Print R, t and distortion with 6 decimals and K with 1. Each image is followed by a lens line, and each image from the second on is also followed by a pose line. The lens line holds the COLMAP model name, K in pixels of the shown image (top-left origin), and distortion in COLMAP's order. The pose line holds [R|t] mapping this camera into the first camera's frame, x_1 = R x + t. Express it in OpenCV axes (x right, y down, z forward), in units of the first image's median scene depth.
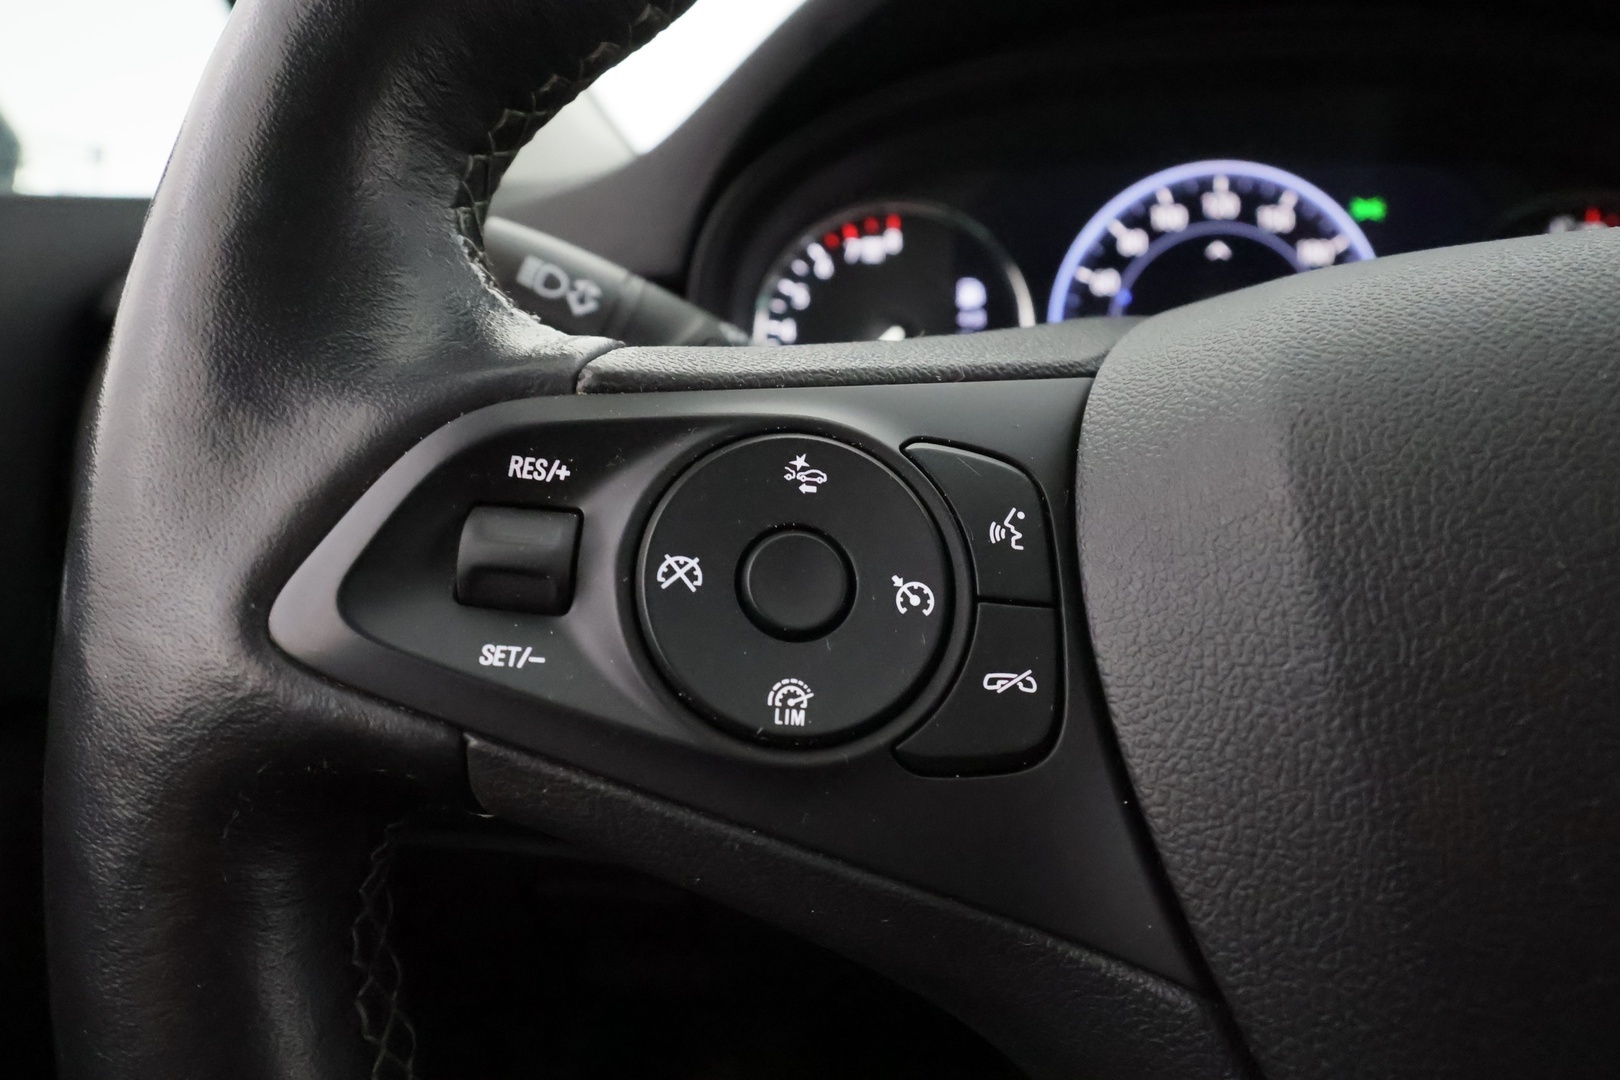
lens RADIAL K [[995.4, 0, 813.5], [0, 995.4, 535.3], [0, 0, 1]] dist [0.007970, 0.001262]
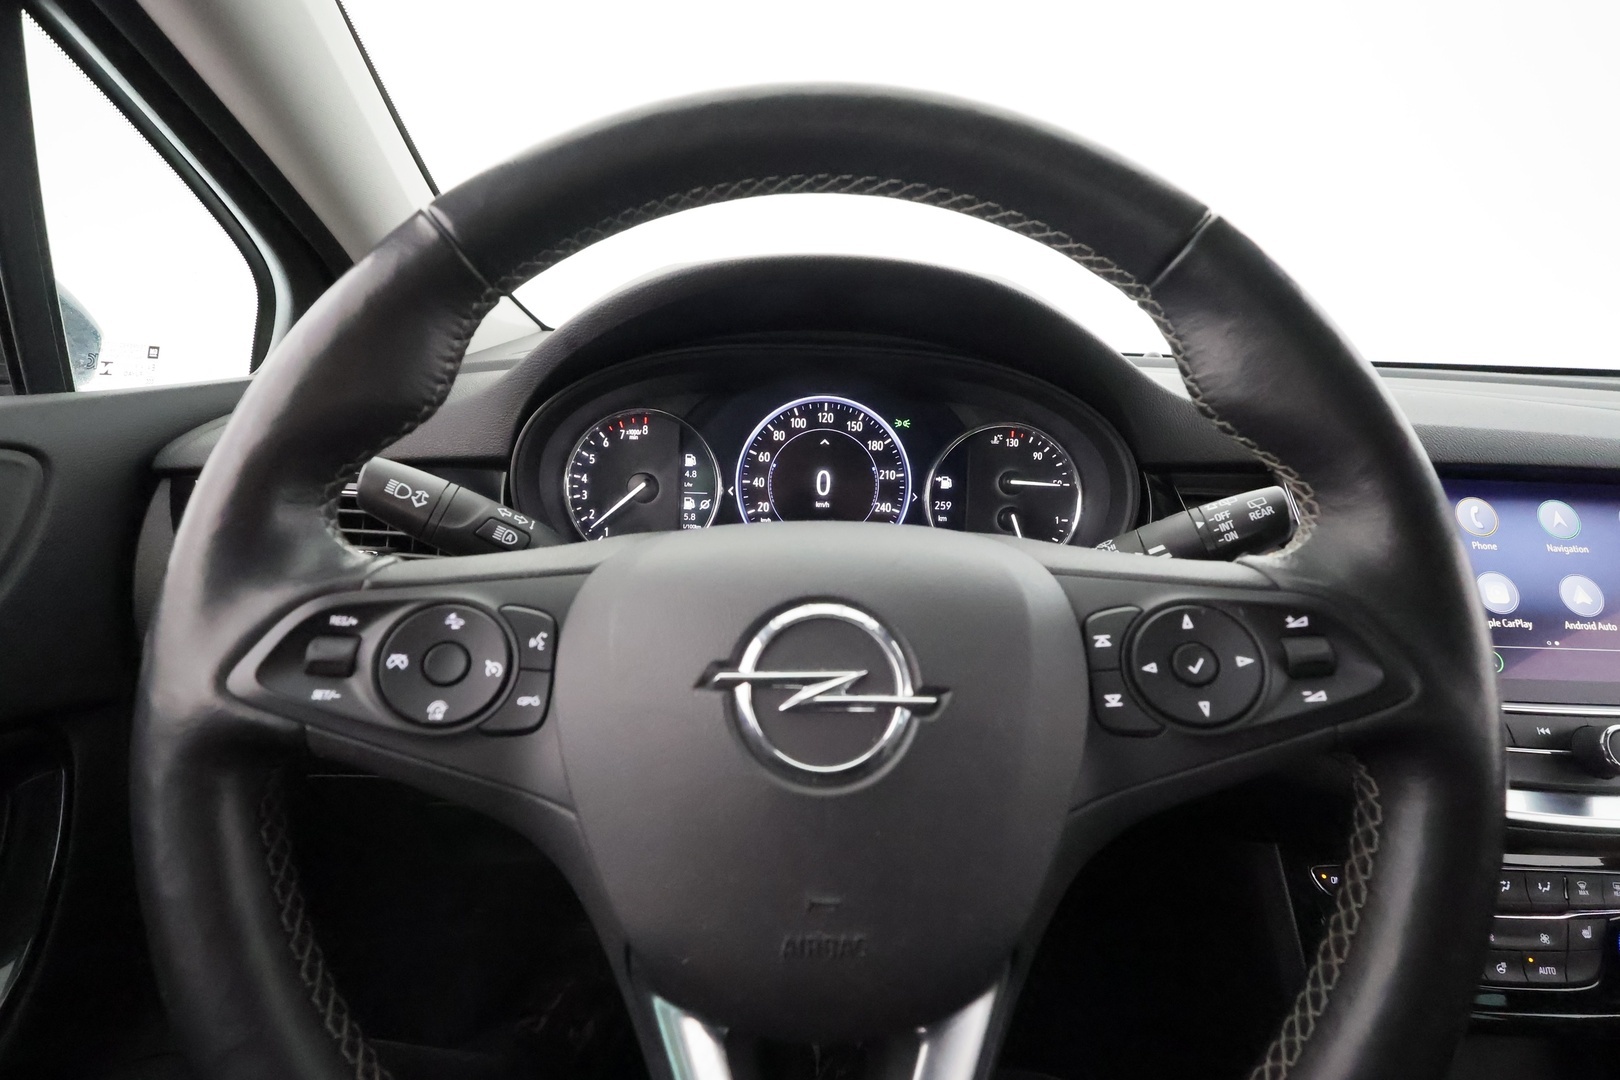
lens RADIAL K [[742.0, 0, 812.8], [0, 742.0, 535.9], [0, 0, 1]] dist [0.005942, 0.000446]
pose [[0.993473, 0.012846, 0.113339, 0.712849], [-0.010429, 0.999706, -0.021898, -0.256781], [-0.113587, 0.020573, 0.993315, -1.063499]]
